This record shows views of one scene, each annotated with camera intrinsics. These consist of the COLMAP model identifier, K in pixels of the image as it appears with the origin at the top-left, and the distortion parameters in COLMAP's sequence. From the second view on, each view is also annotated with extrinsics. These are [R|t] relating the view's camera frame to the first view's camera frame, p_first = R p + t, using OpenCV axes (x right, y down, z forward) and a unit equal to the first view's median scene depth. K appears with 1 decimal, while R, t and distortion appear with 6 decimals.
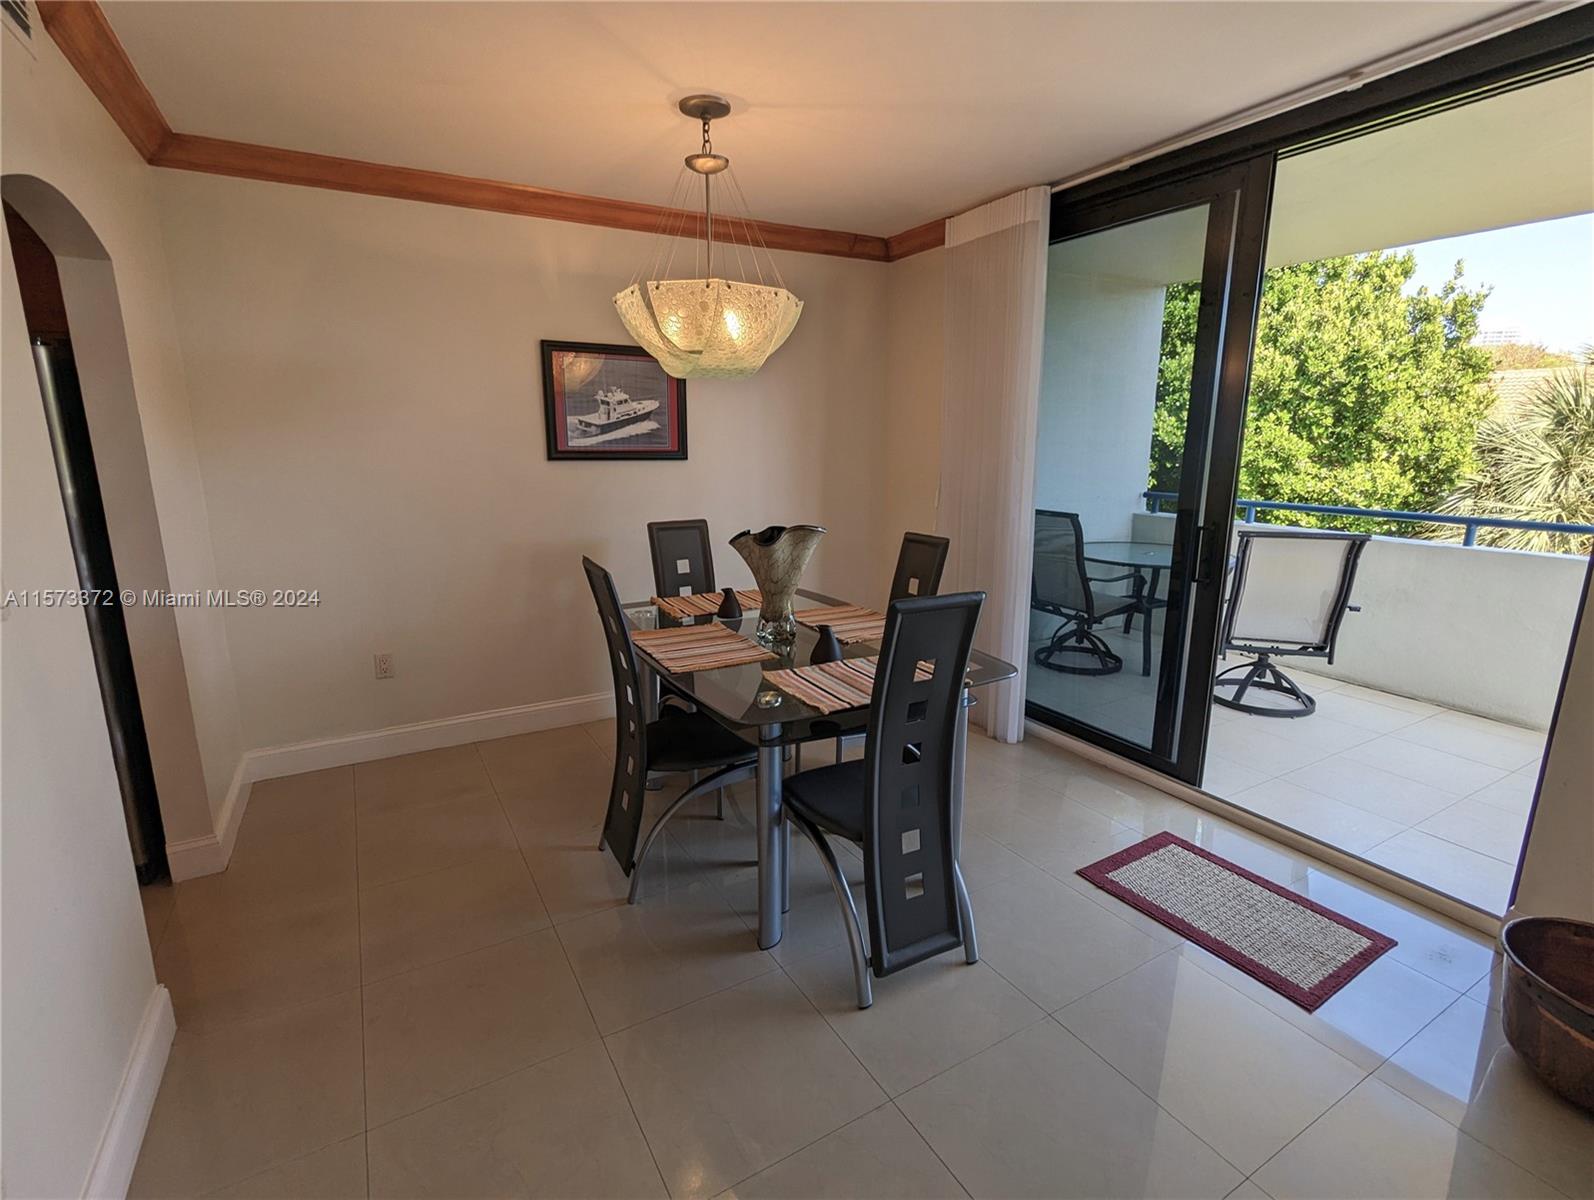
lens RADIAL K [[755.8, 0, 806.6], [0, 755.8, 608.3], [0, 0, 1]] dist [0.004932, 0.001956]
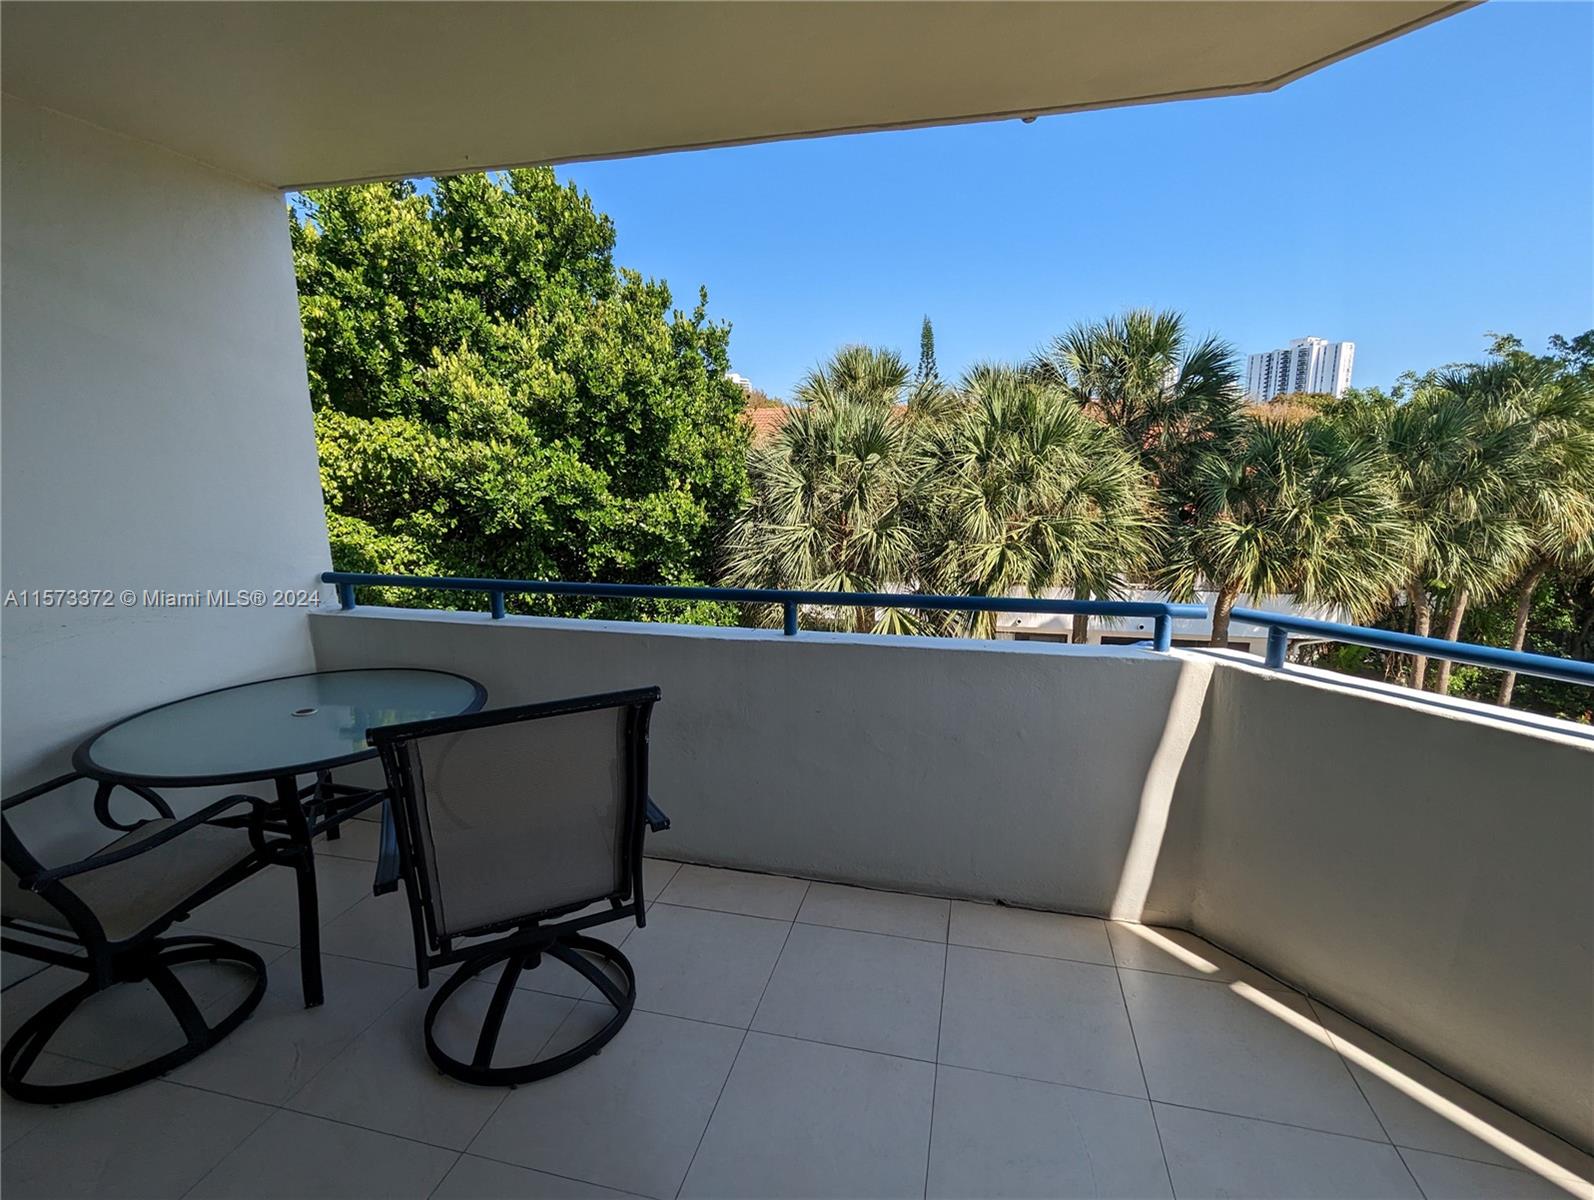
lens RADIAL K [[755.8, 0, 806.6], [0, 755.8, 608.3], [0, 0, 1]] dist [0.004932, 0.001956]
pose [[0.697244, -0.150107, 0.700941, 0.179427], [0.170131, 0.984543, 0.041607, -0.058535], [-0.696352, 0.090242, 0.712004, 0.217521]]
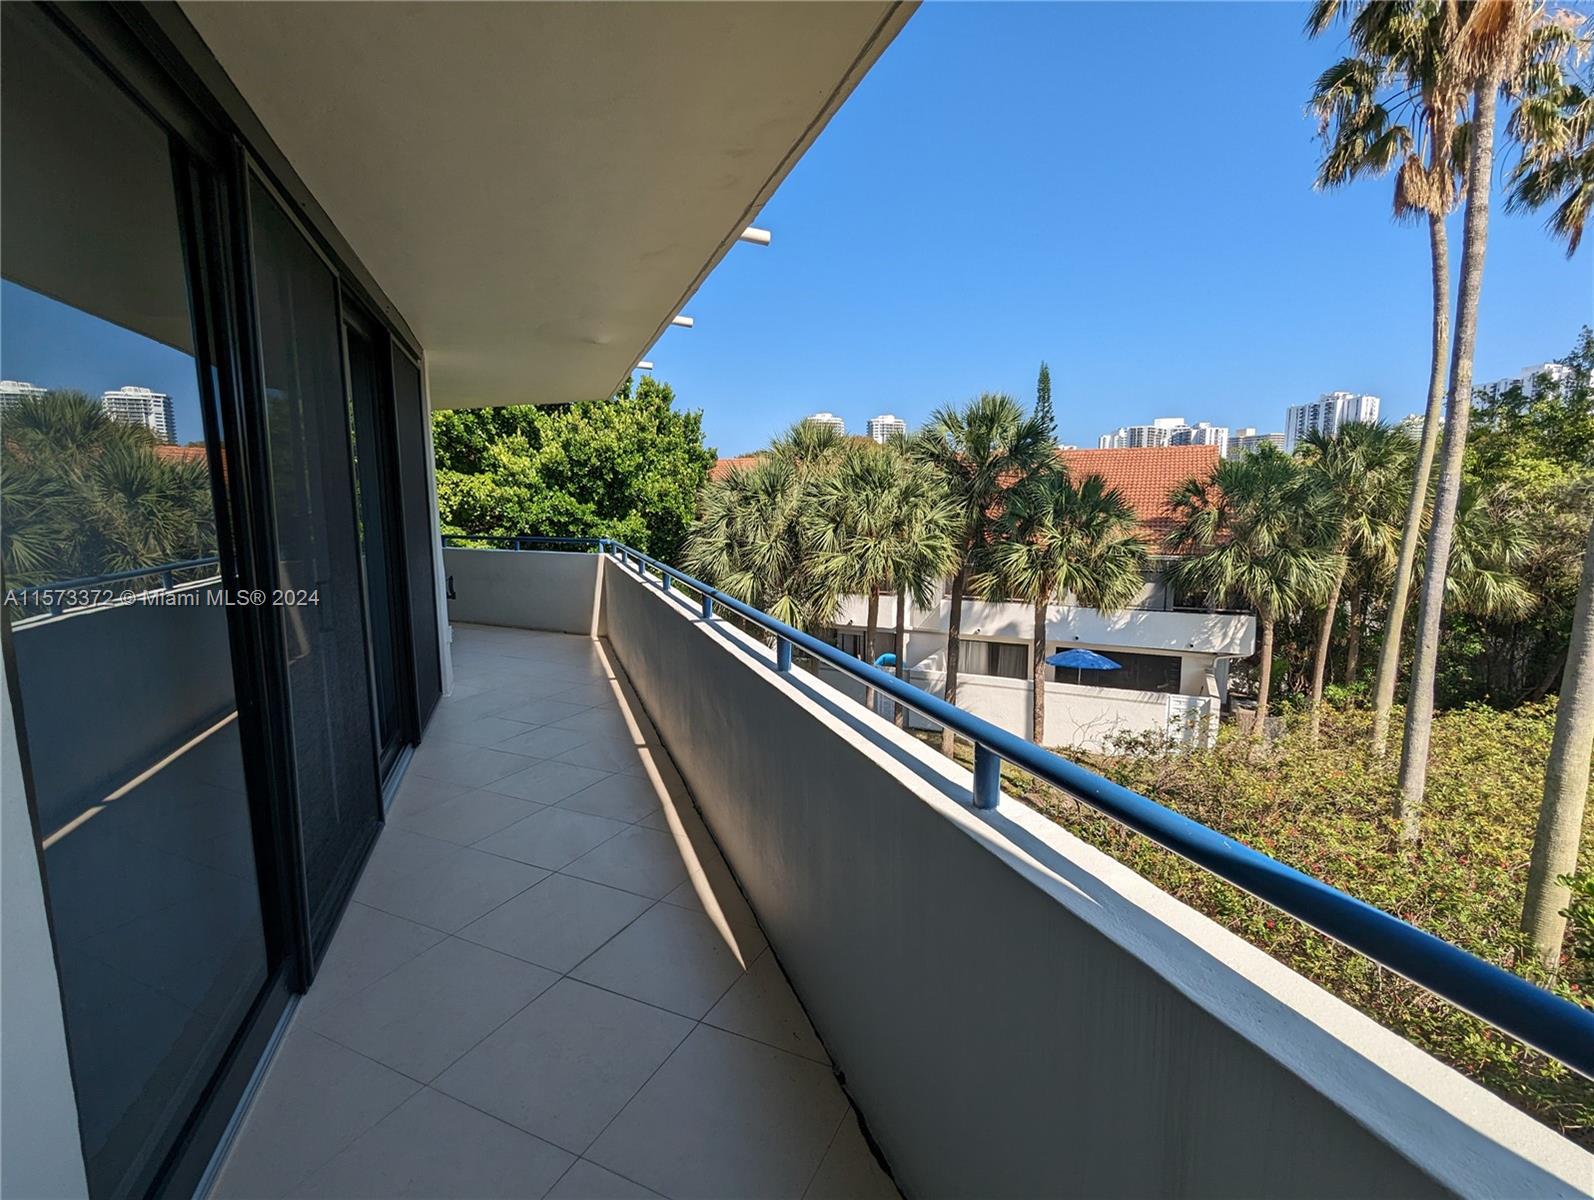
lens RADIAL K [[755.8, 0, 806.6], [0, 755.8, 608.3], [0, 0, 1]] dist [0.004932, 0.001956]
pose [[0.821067, -0.087727, 0.564050, 0.142400], [0.131269, 0.990656, -0.037006, 0.098825], [-0.555533, 0.104426, 0.824911, -0.460468]]
